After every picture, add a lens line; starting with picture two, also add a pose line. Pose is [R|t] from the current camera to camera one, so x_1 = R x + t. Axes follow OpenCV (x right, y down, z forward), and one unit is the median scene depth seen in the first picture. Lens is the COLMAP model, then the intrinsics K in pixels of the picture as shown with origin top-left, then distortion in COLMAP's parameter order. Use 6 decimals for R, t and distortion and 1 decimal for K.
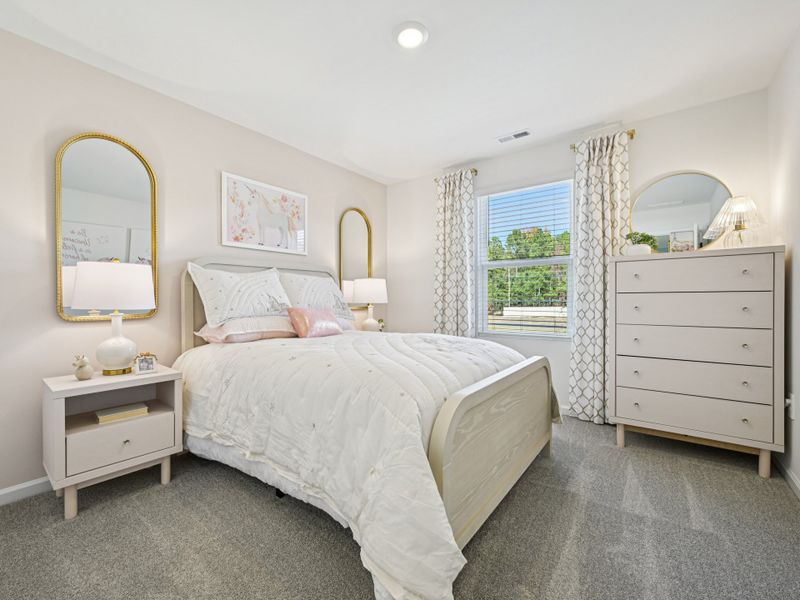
lens RADIAL K [[352.6, 0, 400.8], [0, 352.6, 303.6], [0, 0, 1]] dist [-0.000501, -0.000166]
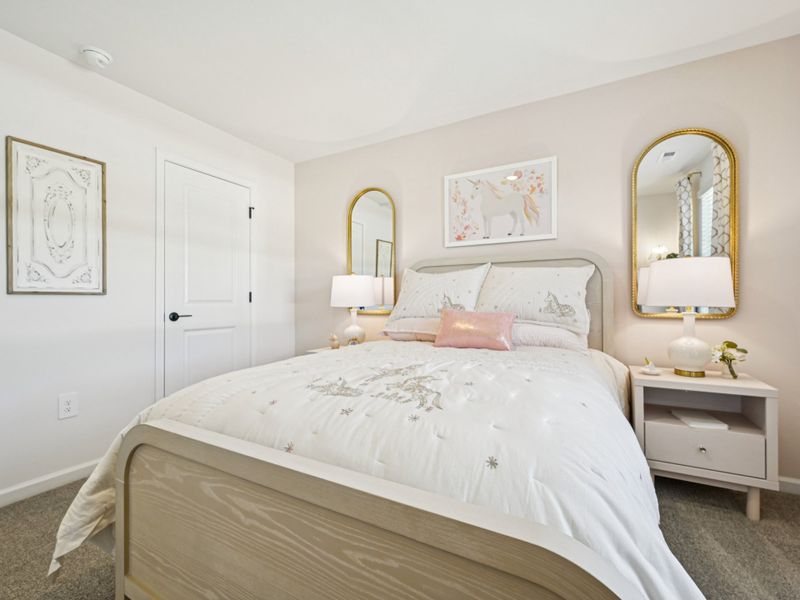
lens RADIAL K [[363.9, 0, 400.0], [0, 363.9, 300.0], [0, 0, 1]] dist [0.001799, -0.019296]
pose [[0.122057, 0.006380, -0.992503, 0.445253], [-0.009689, 0.999939, 0.005237, -0.012626], [0.992476, 0.008977, 0.122111, 0.608920]]
